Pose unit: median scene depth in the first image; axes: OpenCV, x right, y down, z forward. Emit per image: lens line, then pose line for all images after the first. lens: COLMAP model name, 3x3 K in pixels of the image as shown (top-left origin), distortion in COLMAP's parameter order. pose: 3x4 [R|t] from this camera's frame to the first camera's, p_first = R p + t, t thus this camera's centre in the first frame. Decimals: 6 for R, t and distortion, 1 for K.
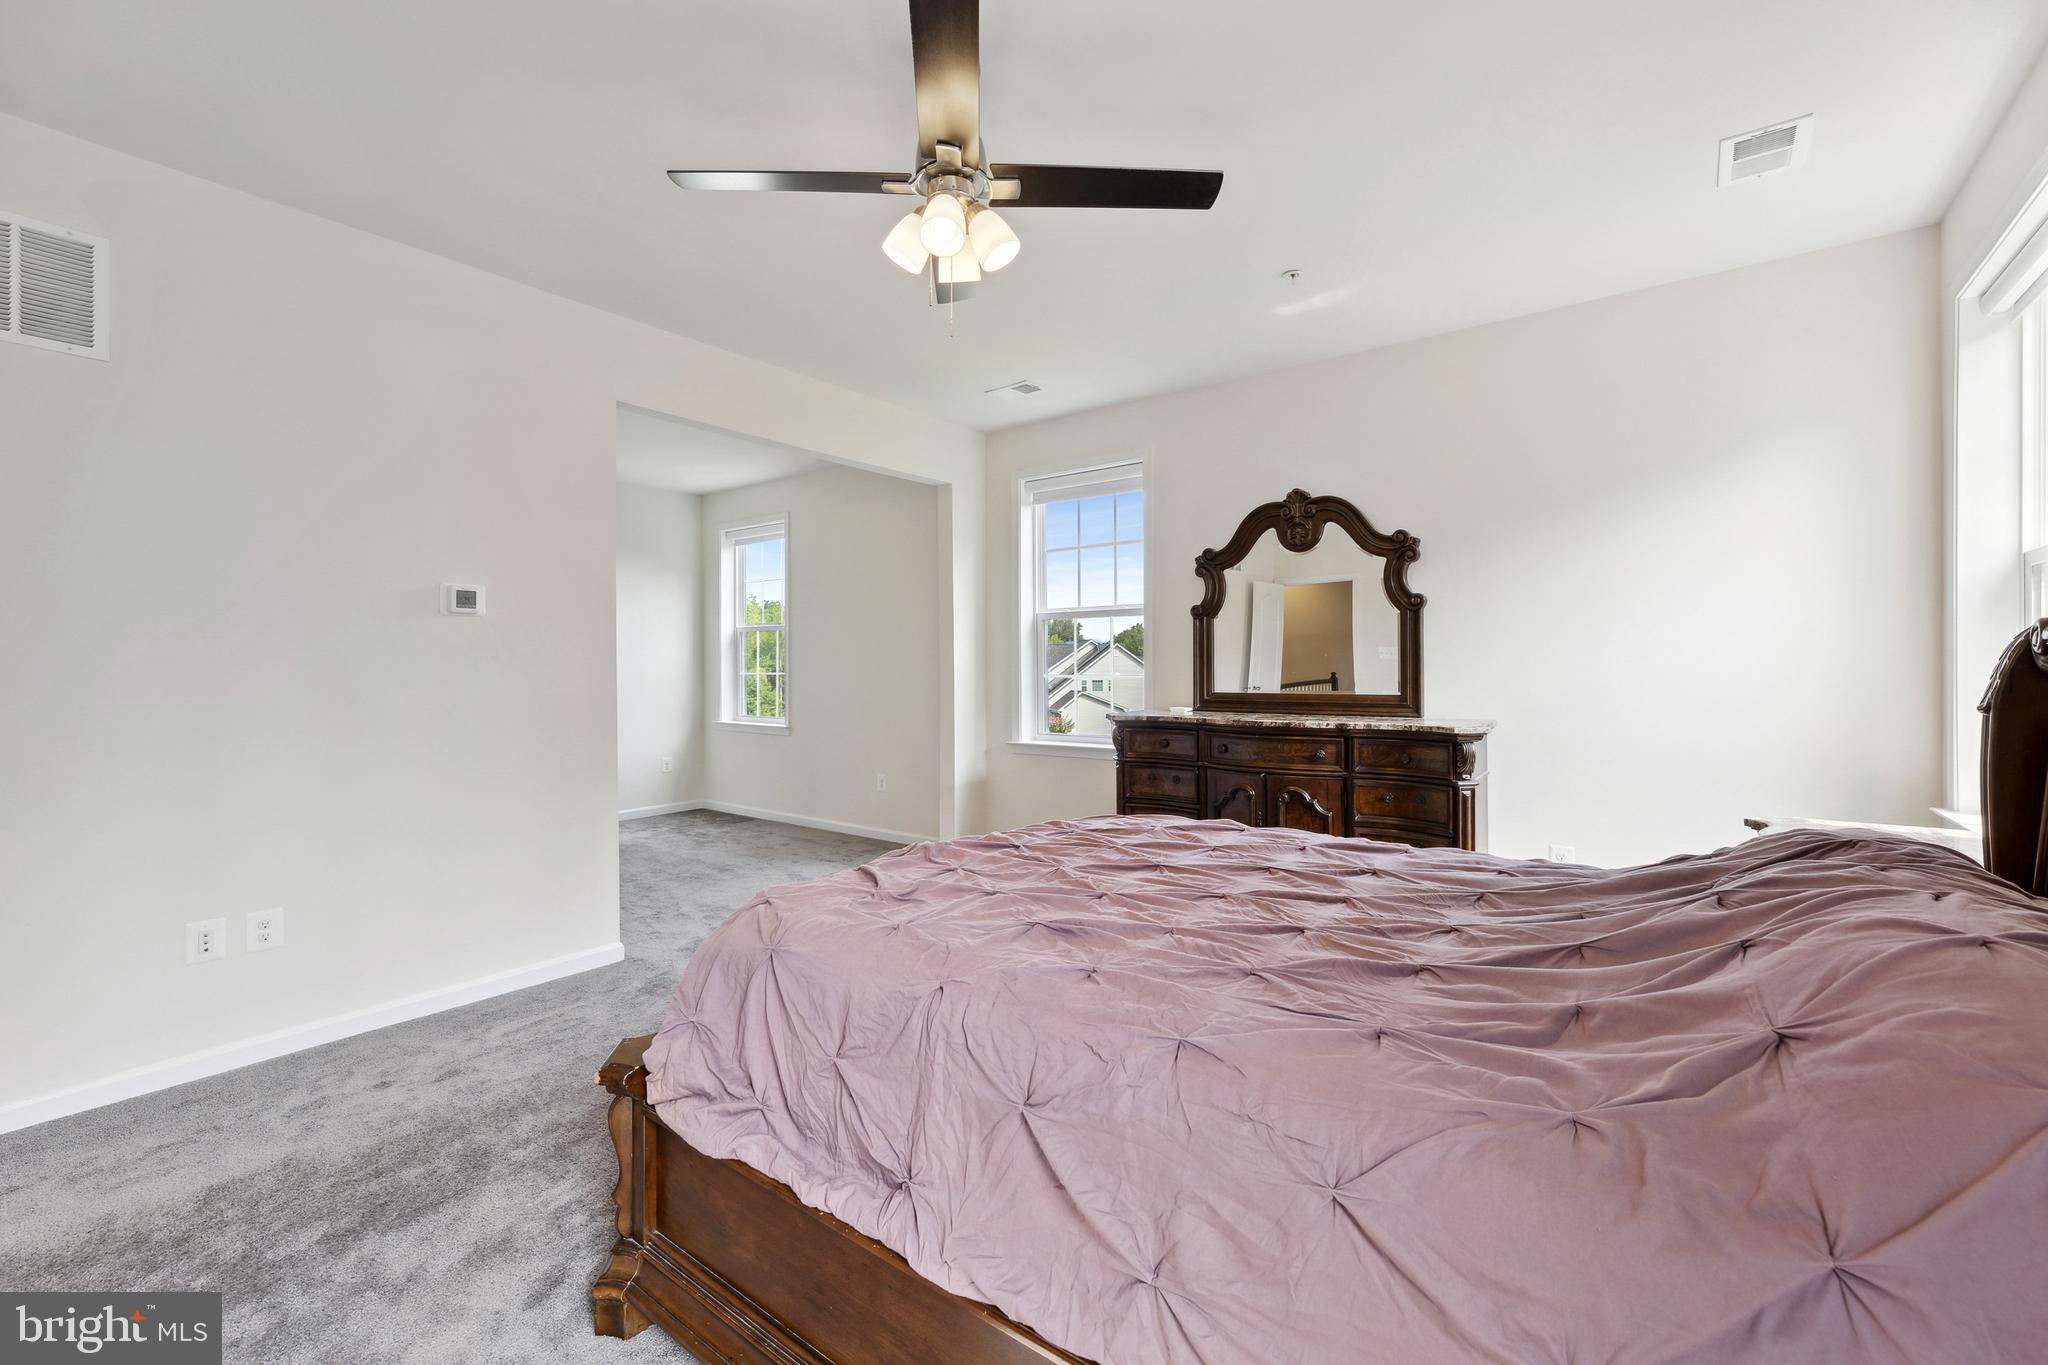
lens RADIAL K [[838.9, 0, 1017.5], [0, 838.9, 673.4], [0, 0, 1]] dist [0.000400, 0.000151]
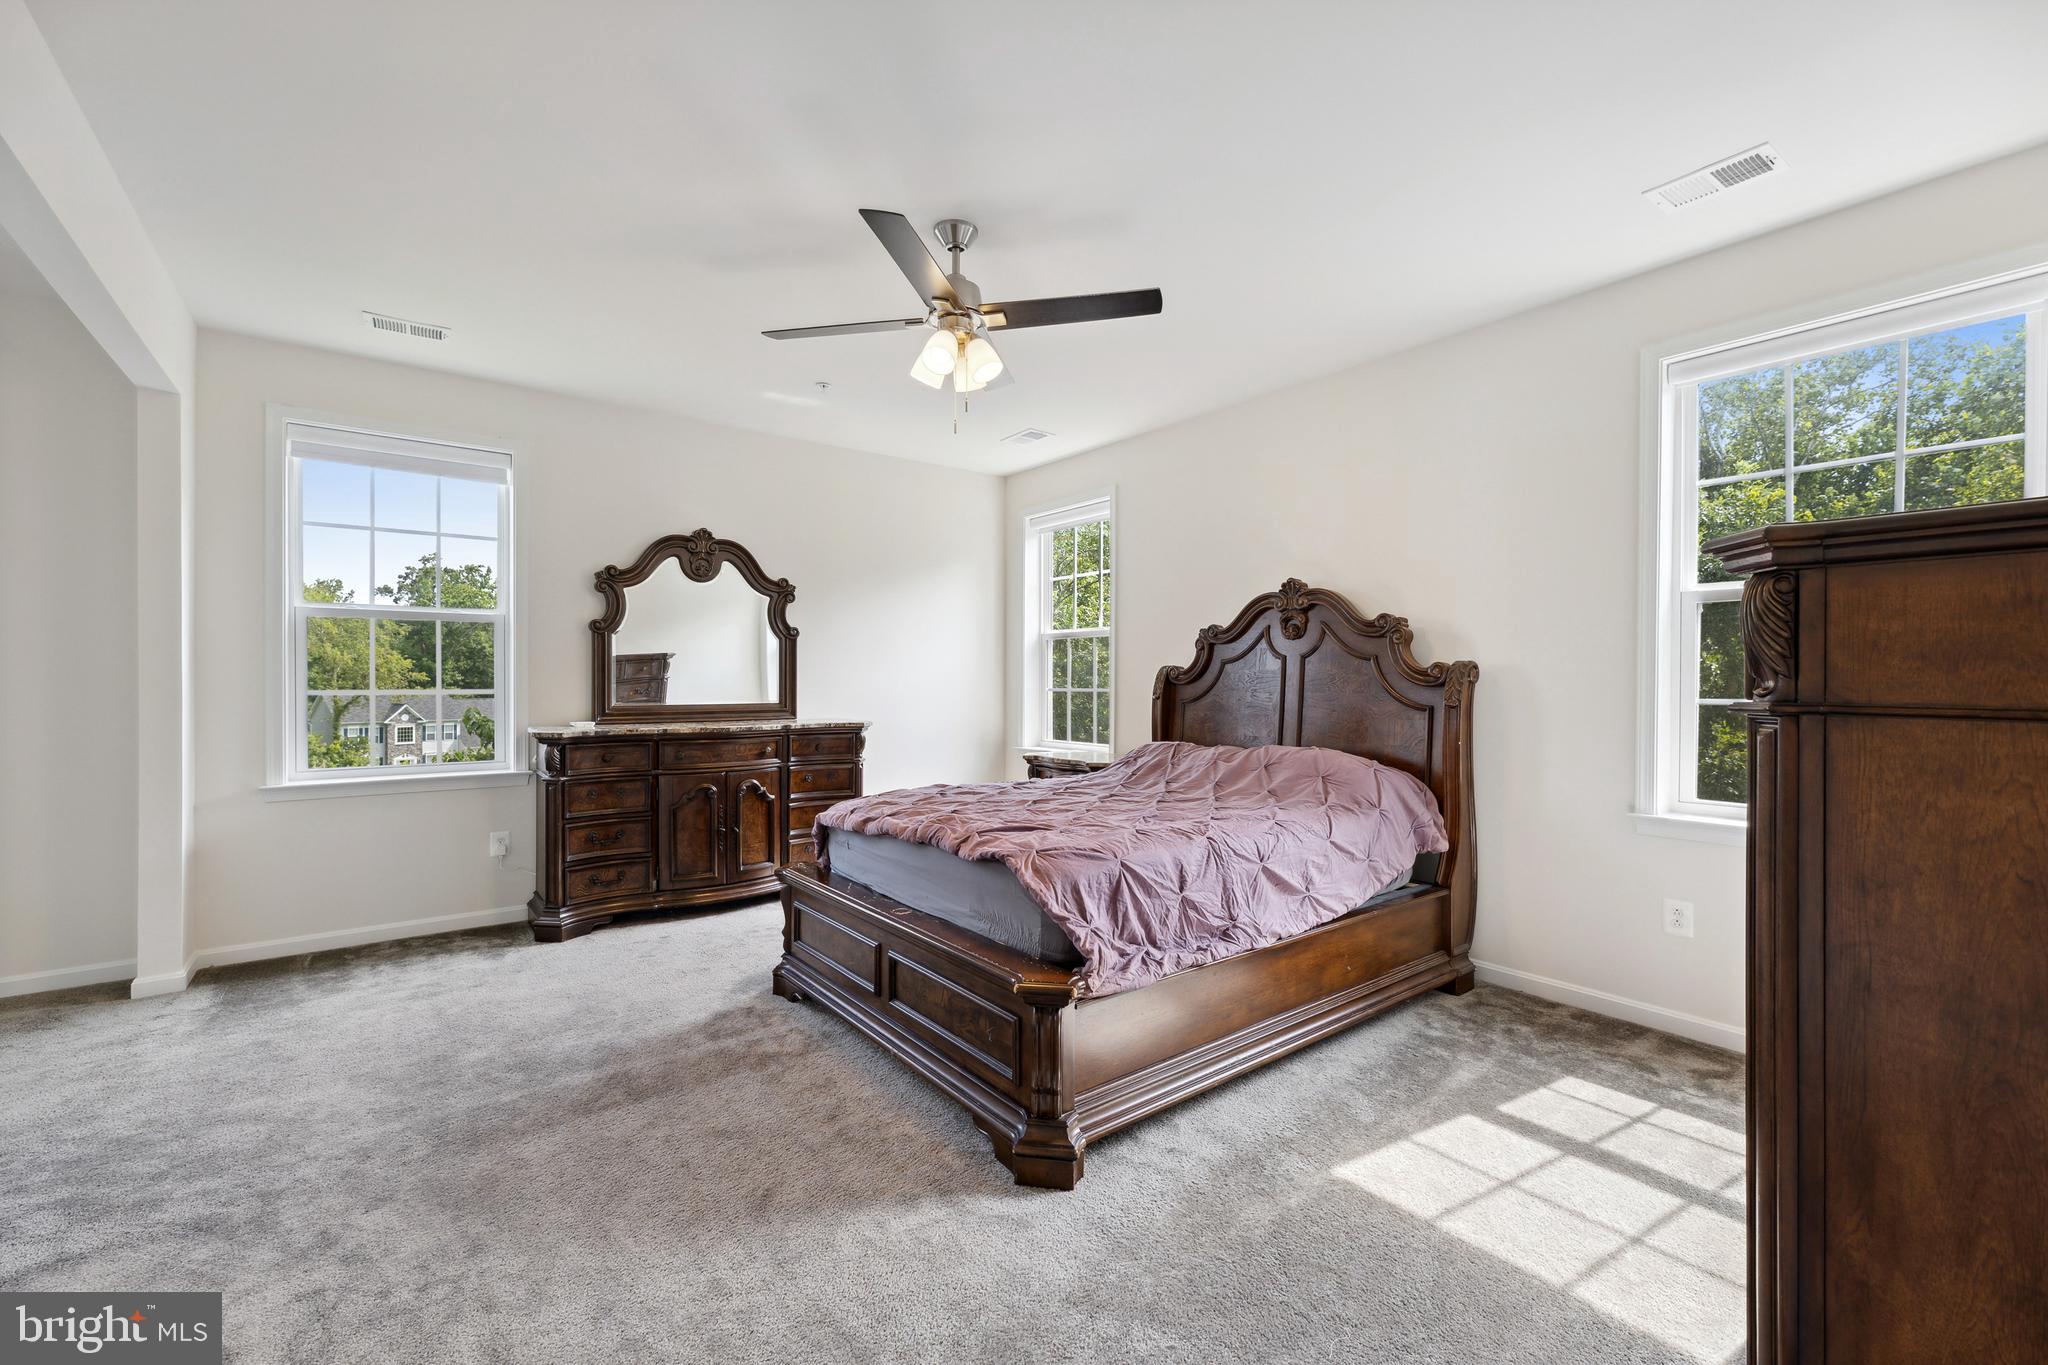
lens RADIAL K [[838.9, 0, 1017.5], [0, 838.9, 673.4], [0, 0, 1]] dist [0.000400, 0.000151]
pose [[0.263904, 0.009536, 0.964502, -0.712180], [0.001854, 0.999944, -0.010394, -0.005456], [-0.964547, 0.004531, 0.263872, 0.287396]]
